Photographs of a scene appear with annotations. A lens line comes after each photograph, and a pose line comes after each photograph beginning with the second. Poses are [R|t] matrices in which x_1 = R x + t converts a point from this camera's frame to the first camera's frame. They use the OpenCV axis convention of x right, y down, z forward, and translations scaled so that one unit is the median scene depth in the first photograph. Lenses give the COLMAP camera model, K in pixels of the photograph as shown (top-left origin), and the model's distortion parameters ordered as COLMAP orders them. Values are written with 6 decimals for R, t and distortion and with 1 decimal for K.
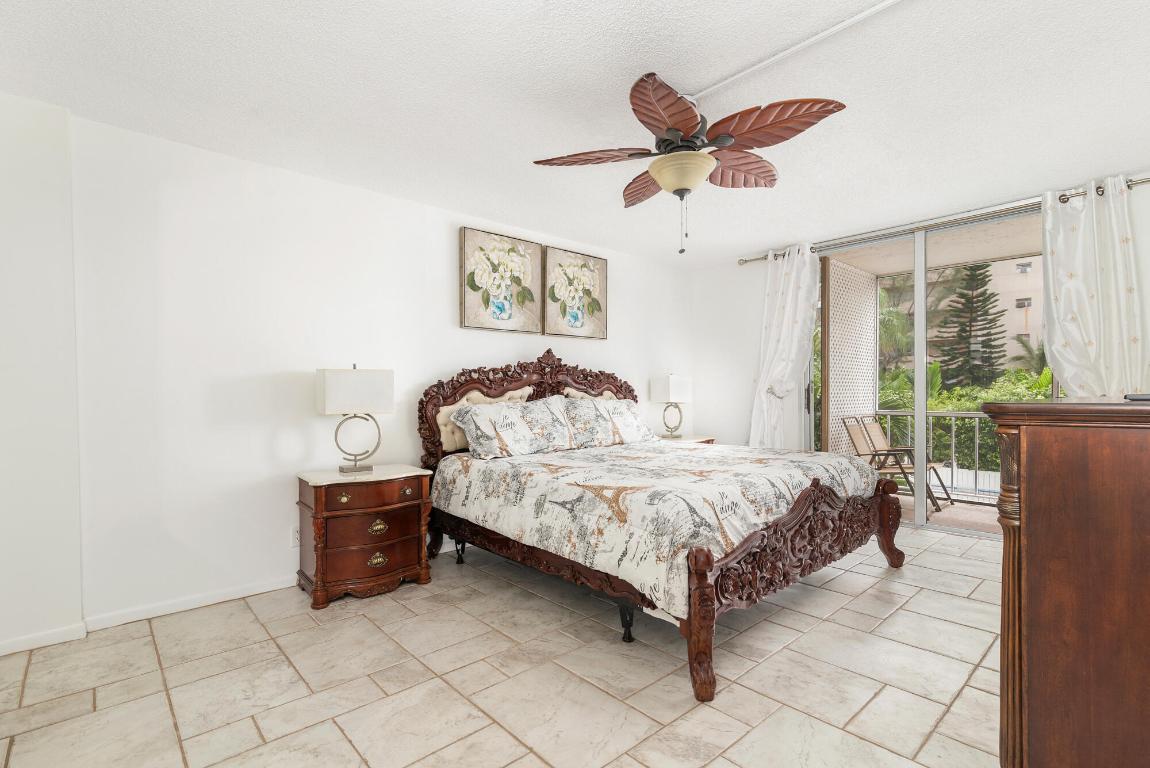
lens RADIAL K [[527.5, 0, 571.9], [0, 527.5, 390.9], [0, 0, 1]] dist [0.000097, -0.000192]
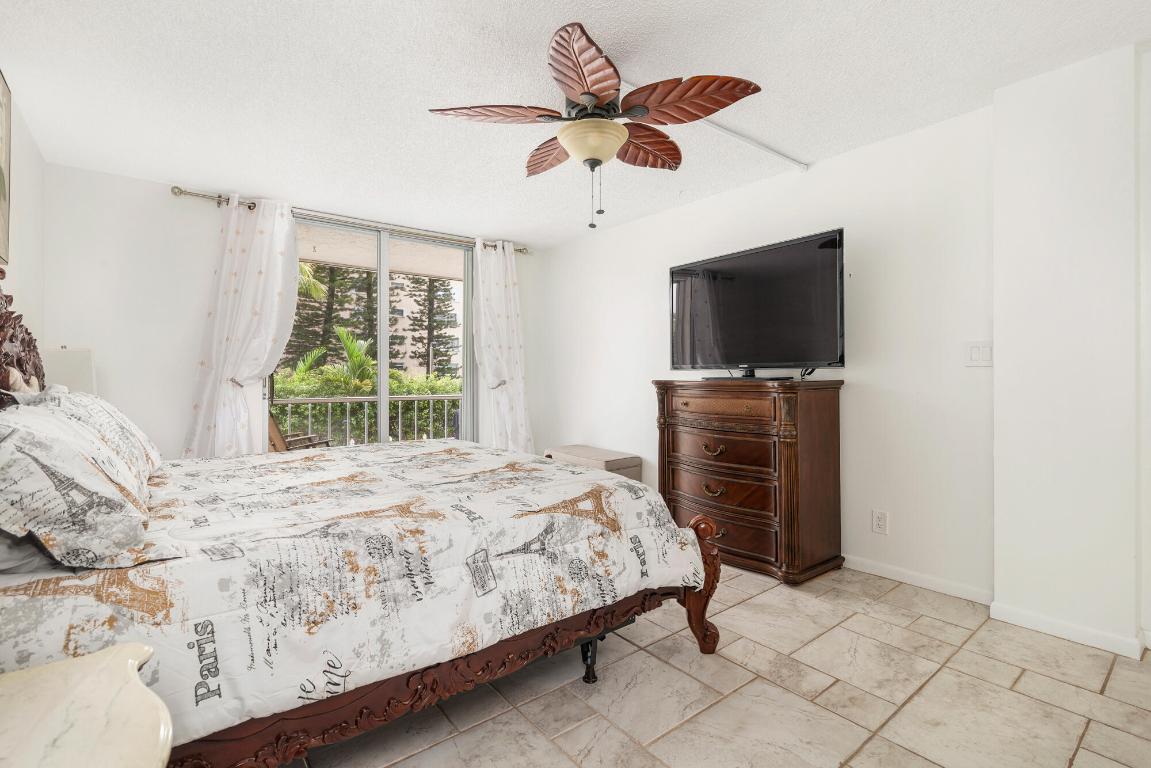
lens RADIAL K [[527.9, 0, 572.7], [0, 527.9, 373.2], [0, 0, 1]] dist [0.000097, -0.000192]
pose [[0.070687, 0.013559, 0.997406, -0.674767], [0.003803, 0.999897, -0.013863, 0.008543], [-0.997491, 0.004773, 0.070628, 0.909243]]
